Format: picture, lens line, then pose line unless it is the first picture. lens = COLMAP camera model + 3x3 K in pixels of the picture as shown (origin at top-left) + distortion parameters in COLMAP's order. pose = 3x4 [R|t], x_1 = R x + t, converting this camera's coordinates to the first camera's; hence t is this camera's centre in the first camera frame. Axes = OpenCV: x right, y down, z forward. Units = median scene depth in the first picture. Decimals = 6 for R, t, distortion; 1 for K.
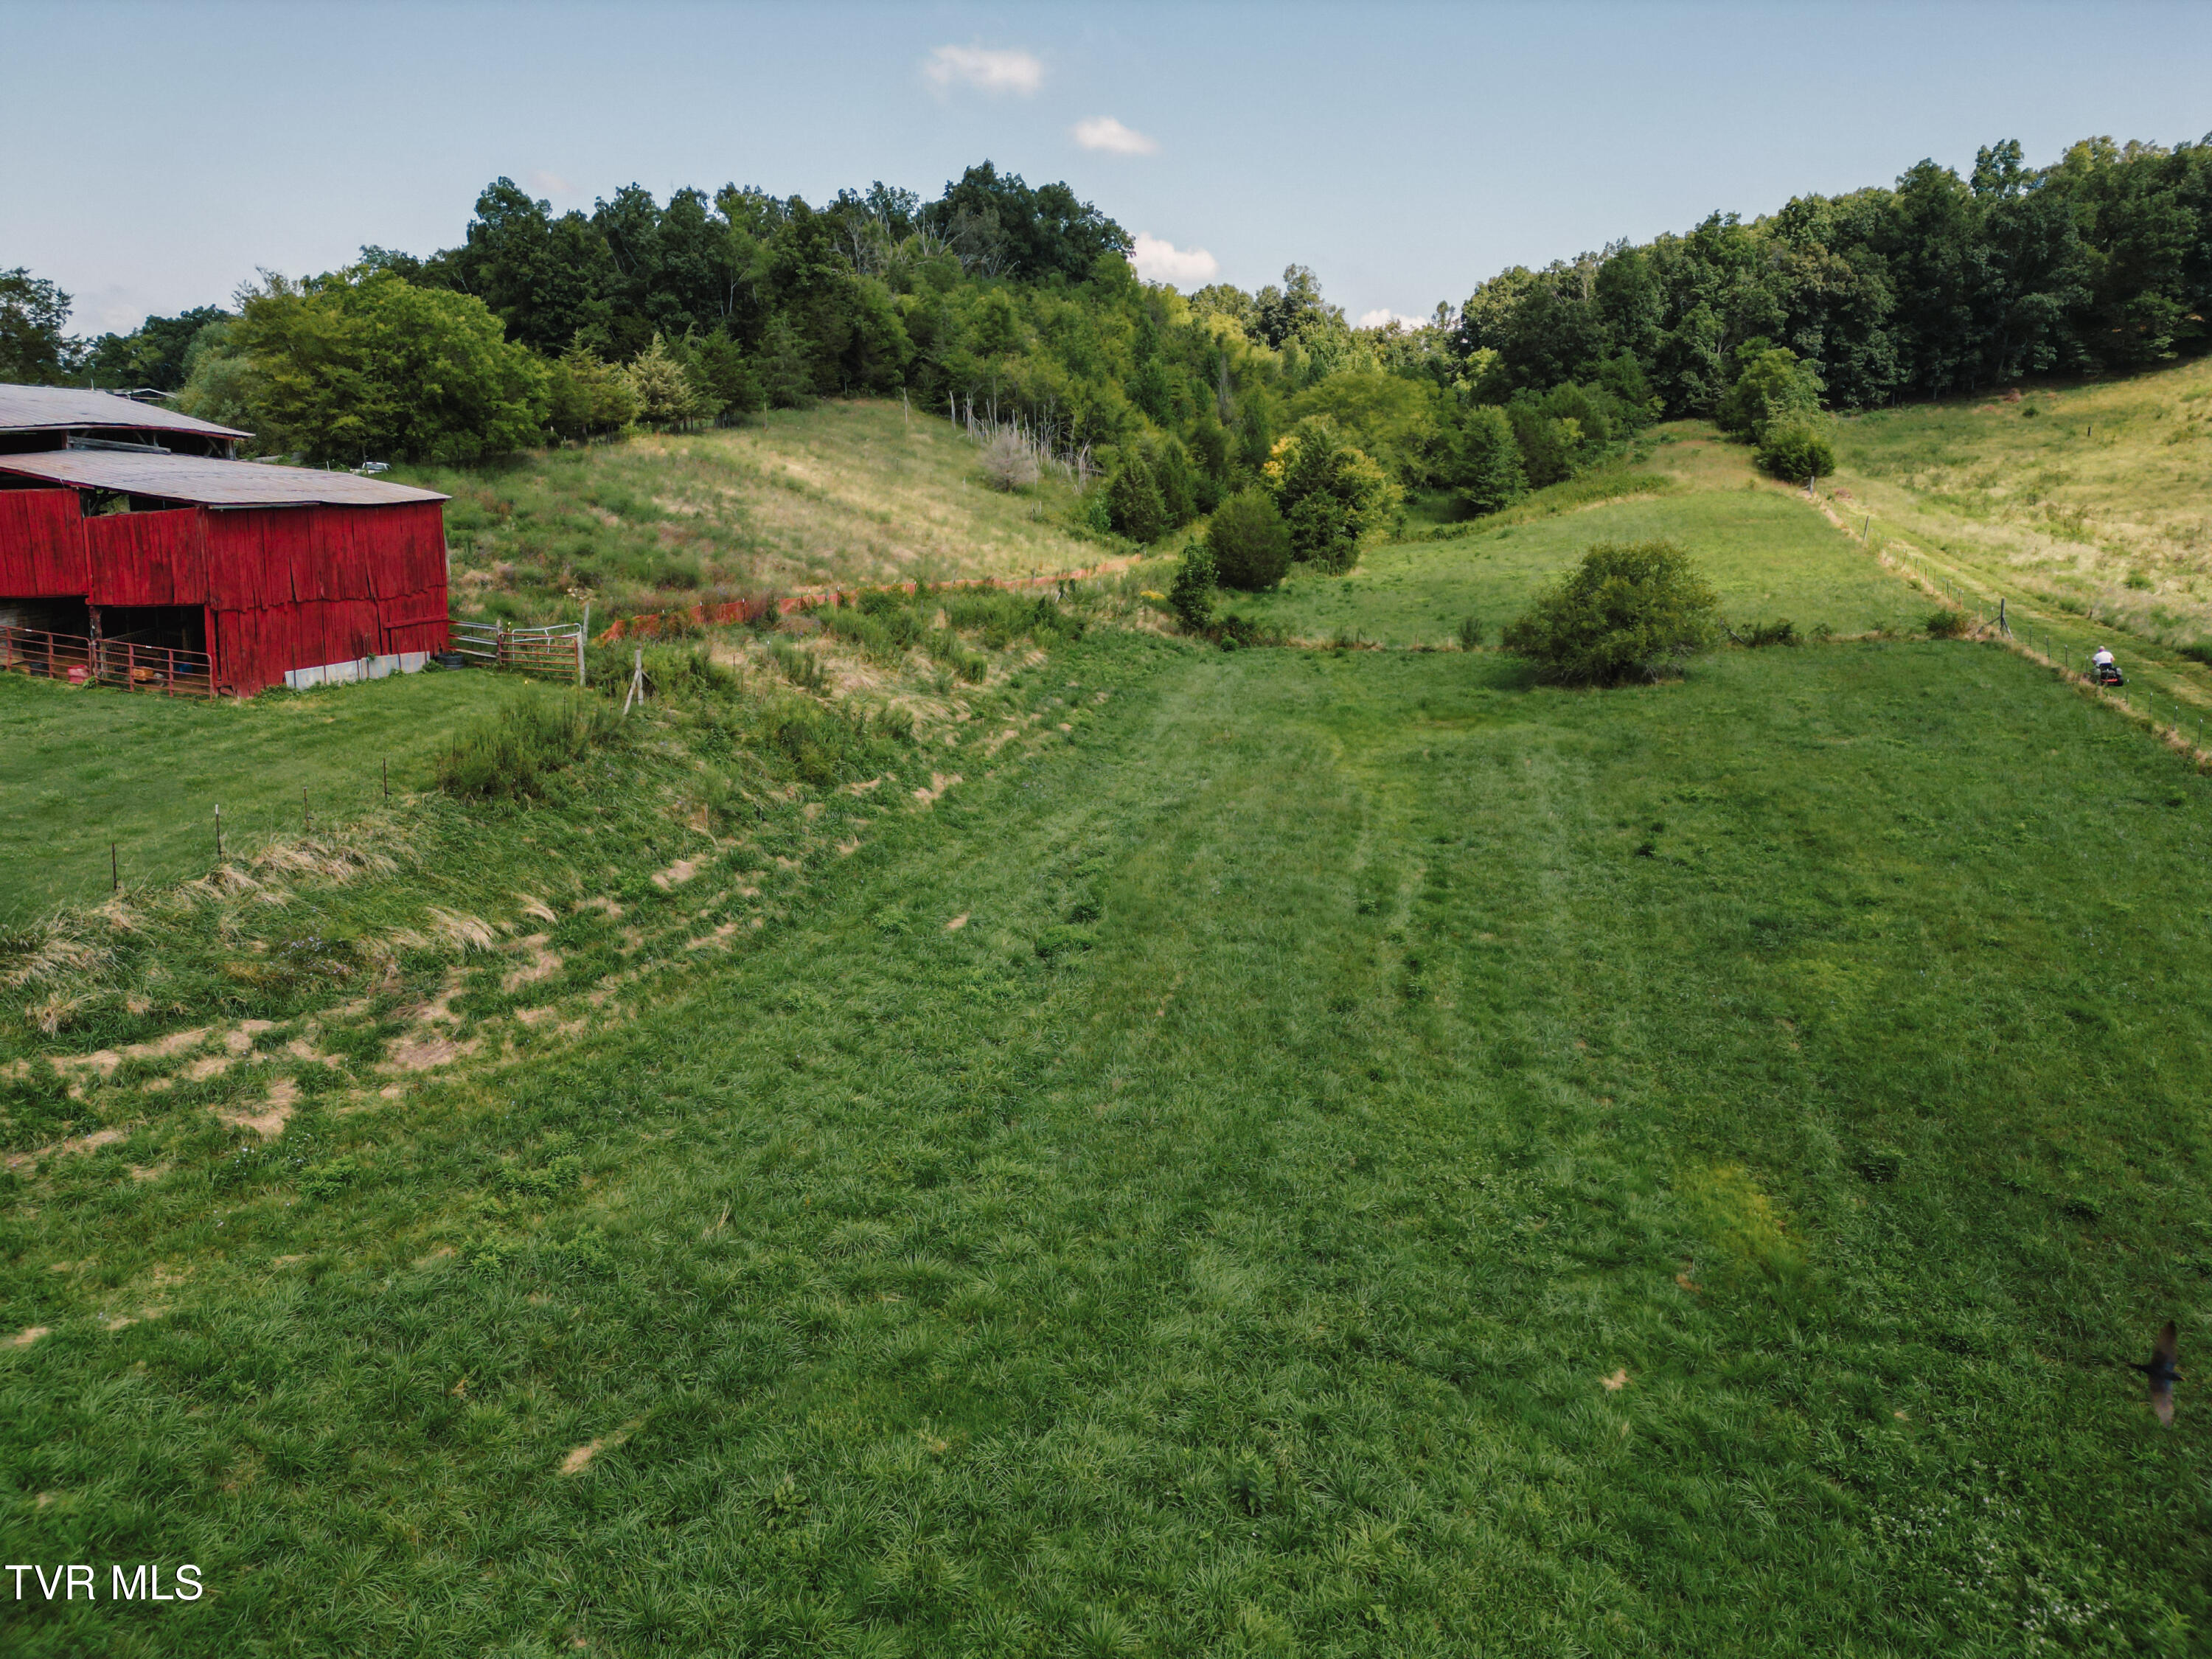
lens RADIAL K [[1547.4, 0, 1105.7], [0, 1547.4, 832.4], [0, 0, 1]] dist [0.070616, -0.068281]
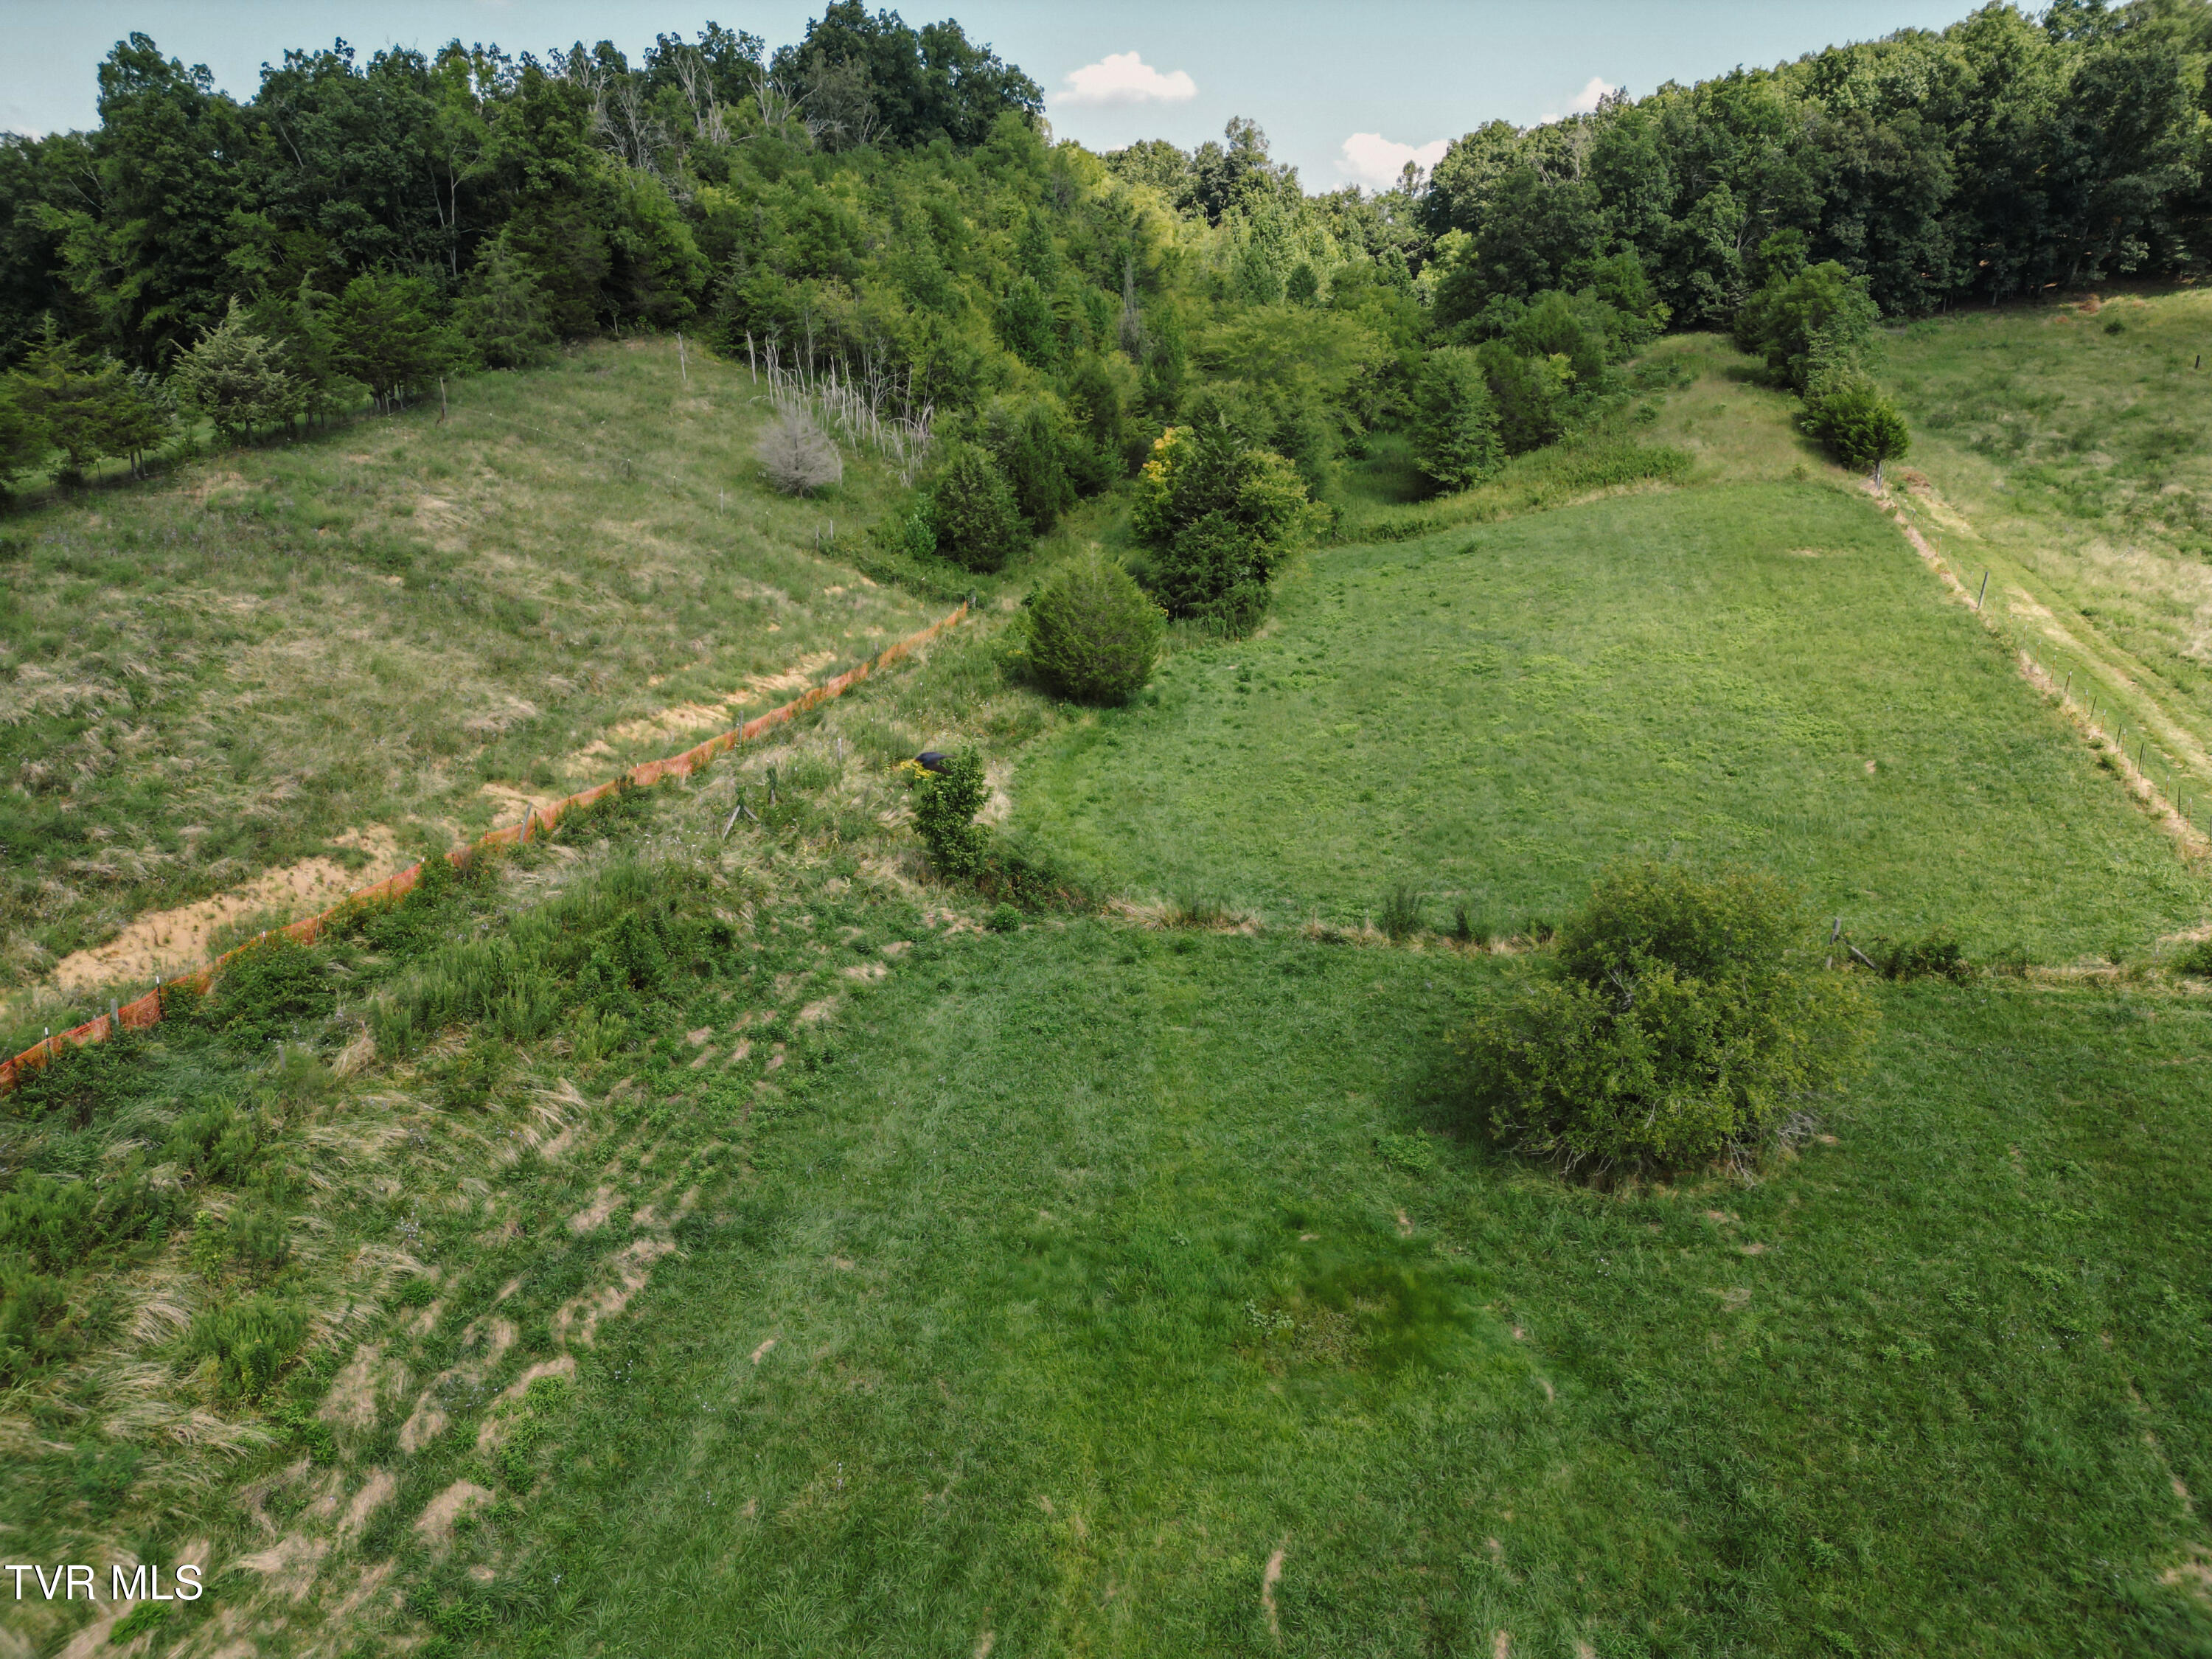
lens RADIAL K [[1545.8, 0, 1107.3], [0, 1545.8, 830.3], [0, 0, 1]] dist [0.085019, -0.085224]
pose [[0.999765, -0.008727, 0.019826, 0.056098], [0.006802, 0.995436, 0.095192, -0.110386], [-0.020566, -0.095035, 0.995261, 0.211256]]
